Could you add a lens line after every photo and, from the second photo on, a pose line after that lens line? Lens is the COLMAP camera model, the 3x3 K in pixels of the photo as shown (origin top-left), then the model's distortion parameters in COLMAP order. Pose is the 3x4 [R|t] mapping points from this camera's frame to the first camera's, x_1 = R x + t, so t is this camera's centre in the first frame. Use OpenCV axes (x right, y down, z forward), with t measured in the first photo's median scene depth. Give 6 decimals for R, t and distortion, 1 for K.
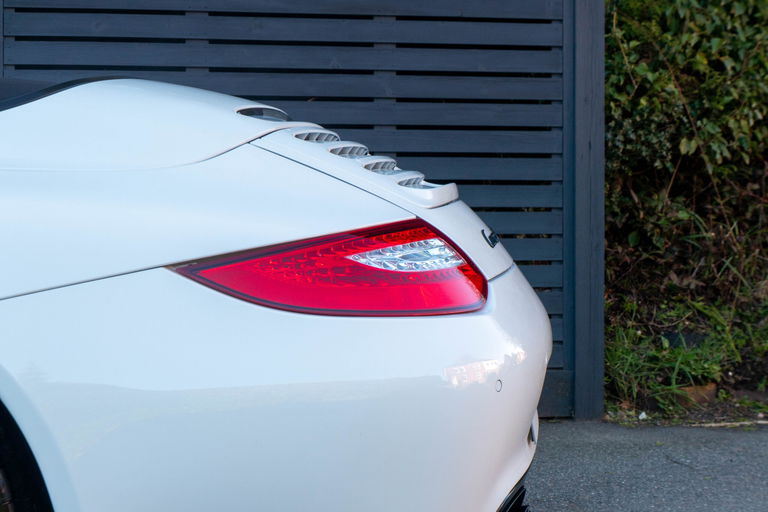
lens RADIAL K [[1805.2, 0, 386.0], [0, 1805.2, 237.9], [0, 0, 1]] dist [-0.133771, 0.000000]
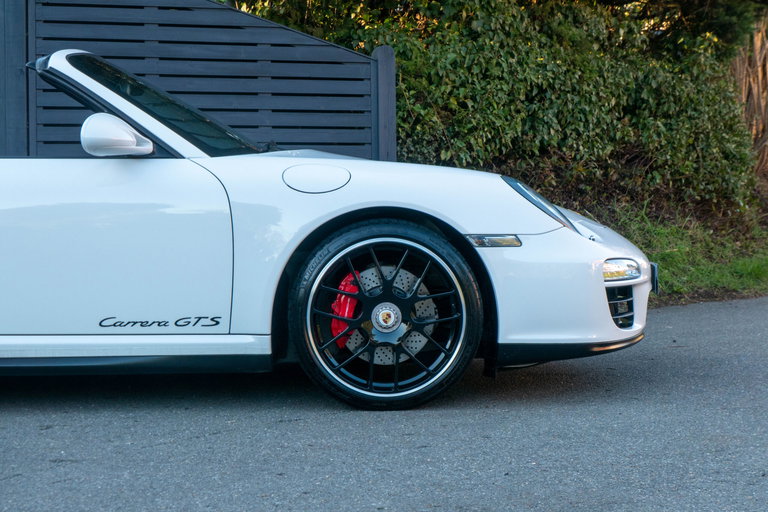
lens RADIAL K [[1598.5, 0, 390.6], [0, 1598.5, 247.5], [0, 0, 1]] dist [0.003005, 0.000000]
pose [[0.991168, -0.014111, 0.131861, -0.074703], [0.014377, 0.999896, -0.001065, 0.034184], [-0.131832, 0.002951, 0.991268, -0.434559]]
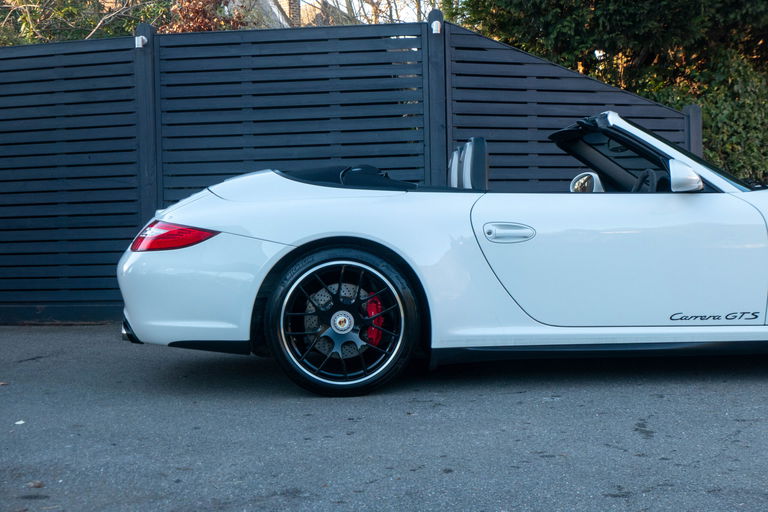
lens RADIAL K [[1244.3, 0, 379.5], [0, 1244.3, 253.8], [0, 0, 1]] dist [-0.024386, 0.000000]
pose [[0.992319, -0.021099, 0.121891, -0.423427], [0.021780, 0.999754, -0.004255, 0.025634], [-0.121772, 0.006877, 0.992534, -0.418564]]
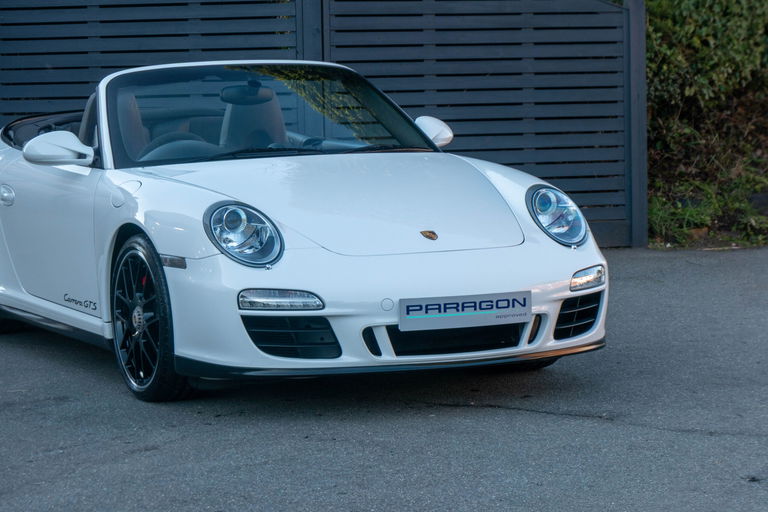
lens RADIAL K [[2586.6, 0, 386.6], [0, 2586.6, 224.8], [0, 0, 1]] dist [-0.321774, 0.000000]
pose [[0.996899, -0.022196, 0.075494, -0.313406], [0.018367, 0.998527, 0.051048, -0.054633], [-0.076516, -0.049503, 0.995839, -1.453691]]
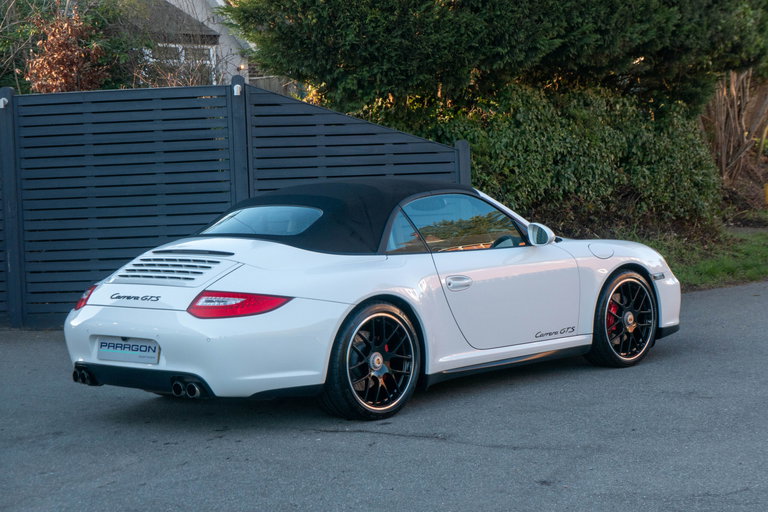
lens RADIAL K [[1701.3, 0, 385.7], [0, 1701.3, 260.0], [0, 0, 1]] dist [-0.016942, 0.000000]
pose [[0.992177, -0.042793, 0.117274, -0.279502], [0.039185, 0.998690, 0.032898, -0.058636], [-0.118528, -0.028045, 0.992555, -1.363420]]
